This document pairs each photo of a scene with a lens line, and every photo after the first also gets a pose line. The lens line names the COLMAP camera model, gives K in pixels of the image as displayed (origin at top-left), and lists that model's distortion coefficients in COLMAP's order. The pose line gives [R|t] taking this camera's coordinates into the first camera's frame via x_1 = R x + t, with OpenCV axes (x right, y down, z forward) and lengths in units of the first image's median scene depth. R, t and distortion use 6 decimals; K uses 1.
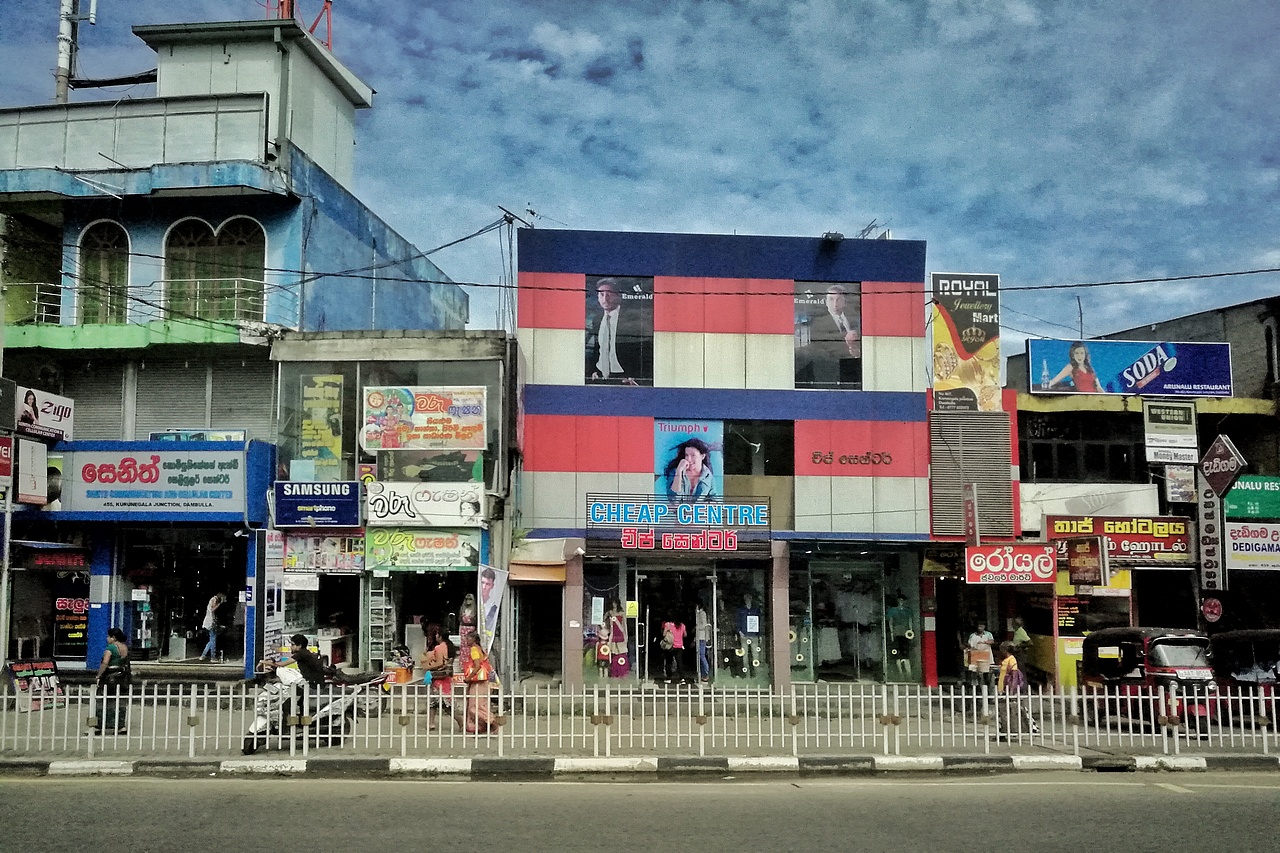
lens RADIAL K [[971.5, 0, 643.1], [0, 971.5, 435.5], [0, 0, 1]] dist [0.012632, 0.010180]
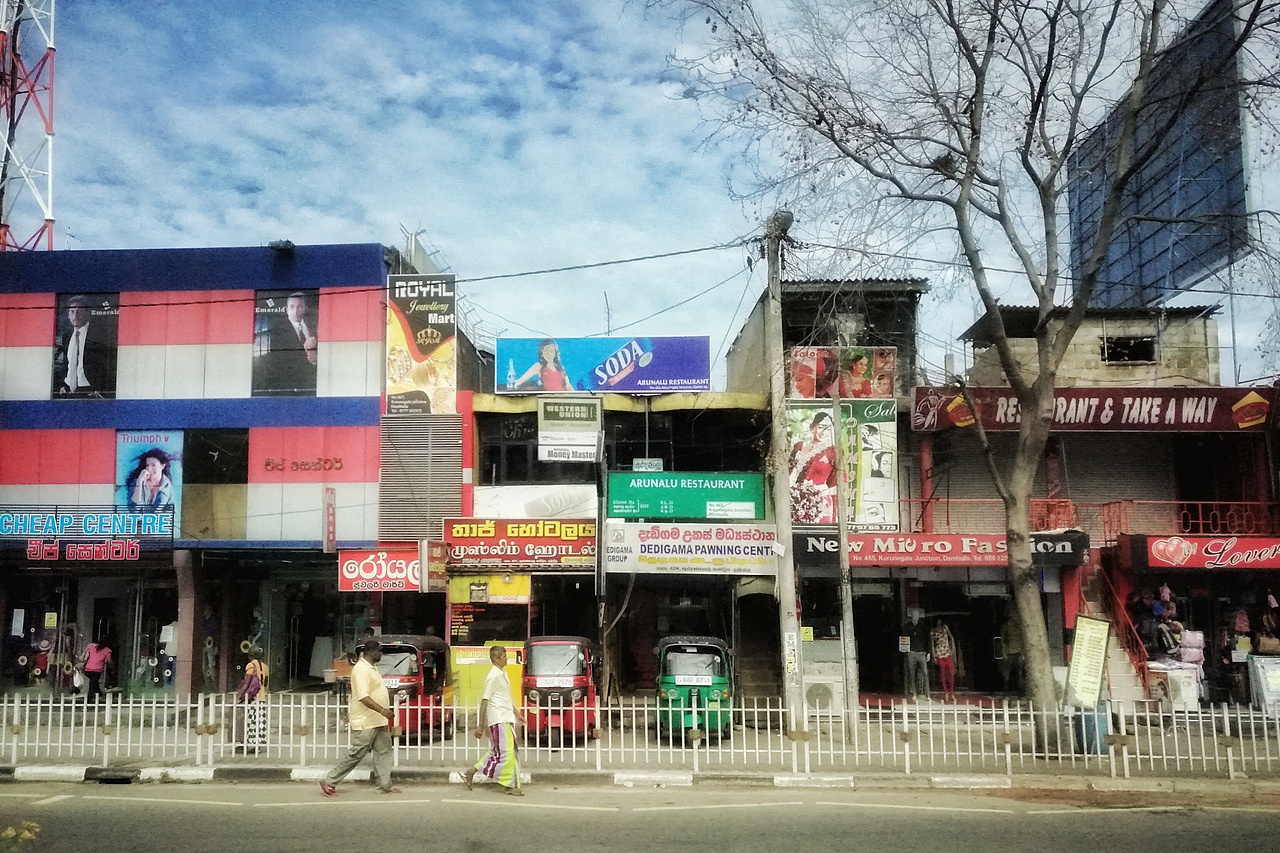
lens RADIAL K [[971.5, 0, 641.5], [0, 971.5, 417.7], [0, 0, 1]] dist [0.012632, 0.010180]
pose [[0.990983, -0.029392, -0.130725, 0.689344], [0.025407, 0.999163, -0.032050, 0.015822], [0.131557, 0.028440, 0.990901, 0.058752]]
